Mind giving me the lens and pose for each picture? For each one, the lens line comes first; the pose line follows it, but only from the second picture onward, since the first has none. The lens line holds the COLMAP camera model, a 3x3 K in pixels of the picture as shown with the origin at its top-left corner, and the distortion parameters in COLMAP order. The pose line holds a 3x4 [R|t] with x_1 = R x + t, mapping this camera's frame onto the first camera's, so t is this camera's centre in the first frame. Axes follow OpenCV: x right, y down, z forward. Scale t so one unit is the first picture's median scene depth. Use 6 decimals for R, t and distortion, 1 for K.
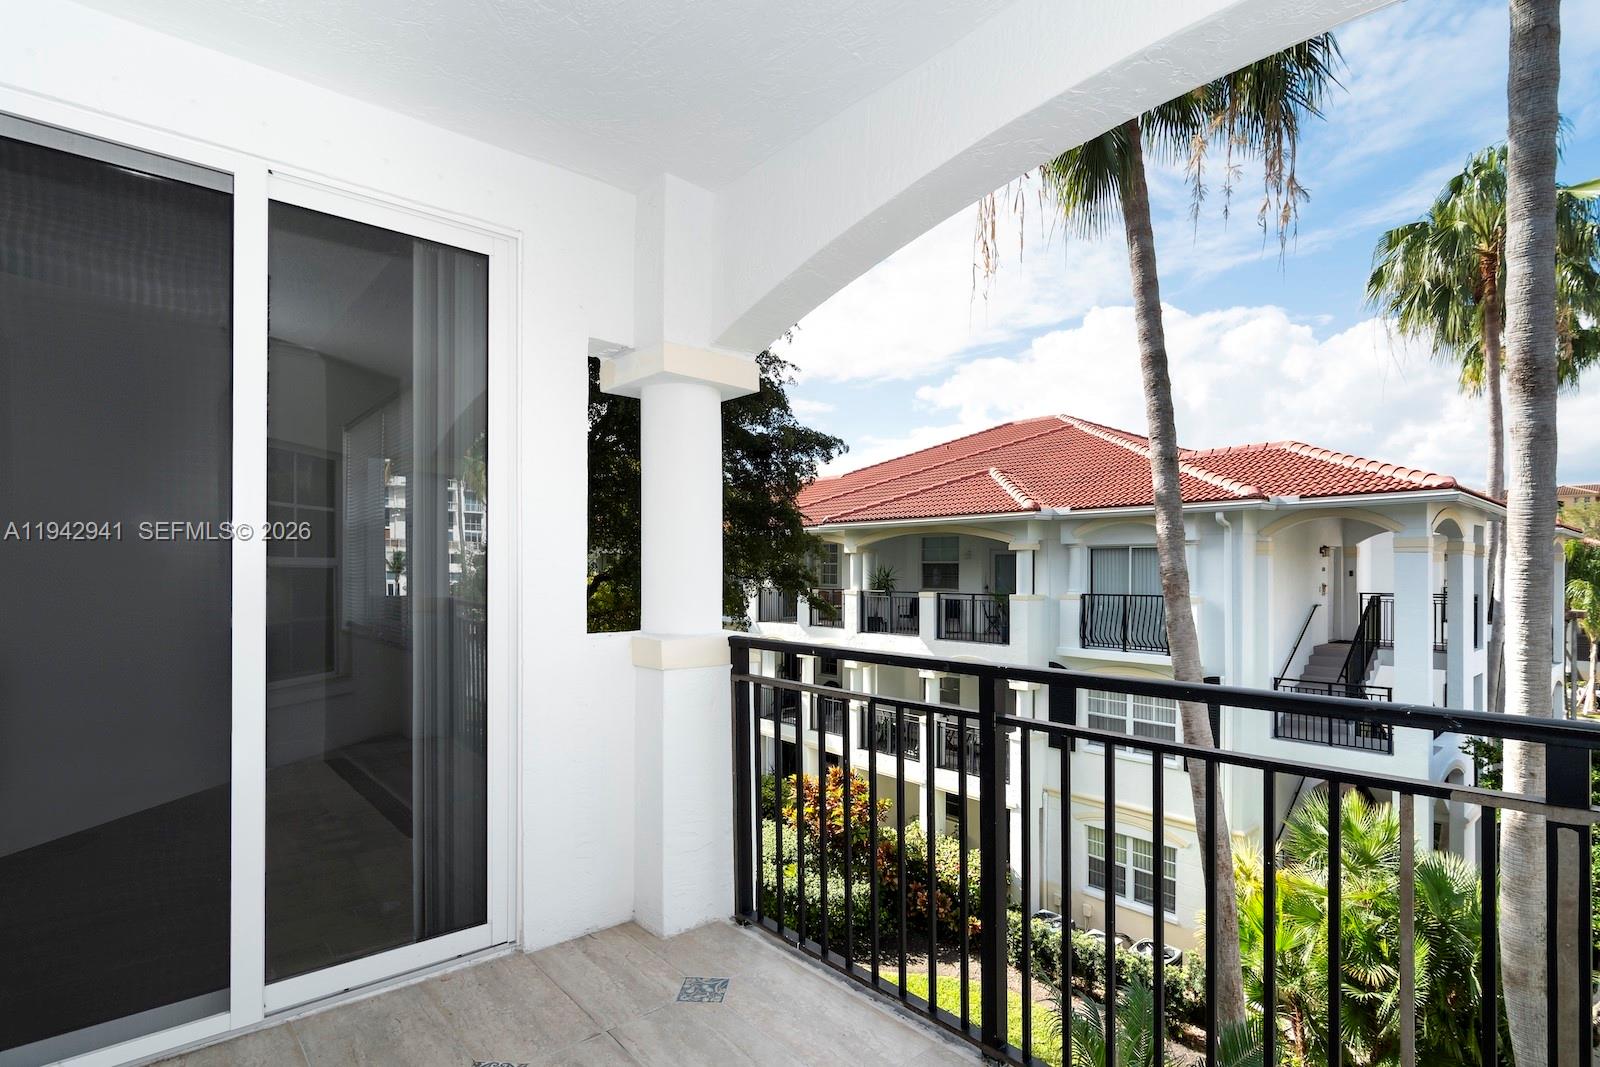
lens RADIAL K [[782.3, 0, 827.0], [0, 782.3, 573.1], [0, 0, 1]] dist [-0.003332, 0.003728]
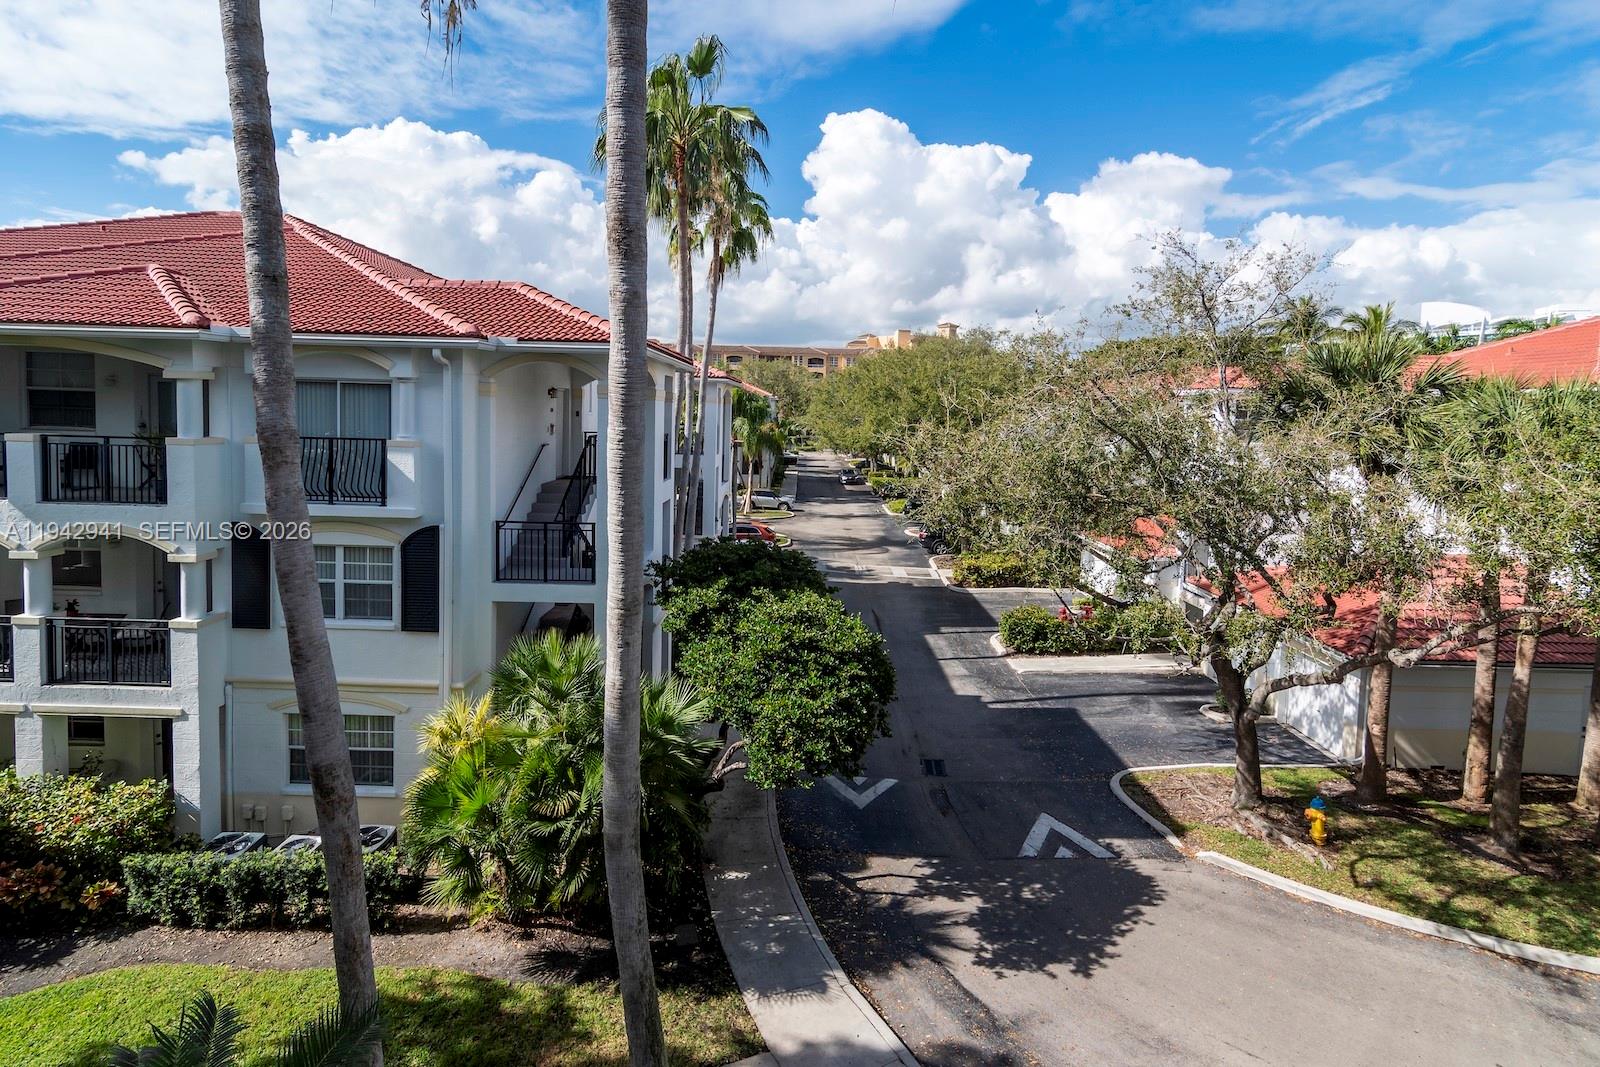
lens RADIAL K [[782.3, 0, 792.5], [0, 782.3, 451.3], [0, 0, 1]] dist [-0.003332, 0.003728]
pose [[0.680101, -0.020731, 0.732825, 0.105580], [-0.024799, 0.998378, 0.051258, -0.014624], [-0.732699, -0.053034, 0.678484, 0.059599]]
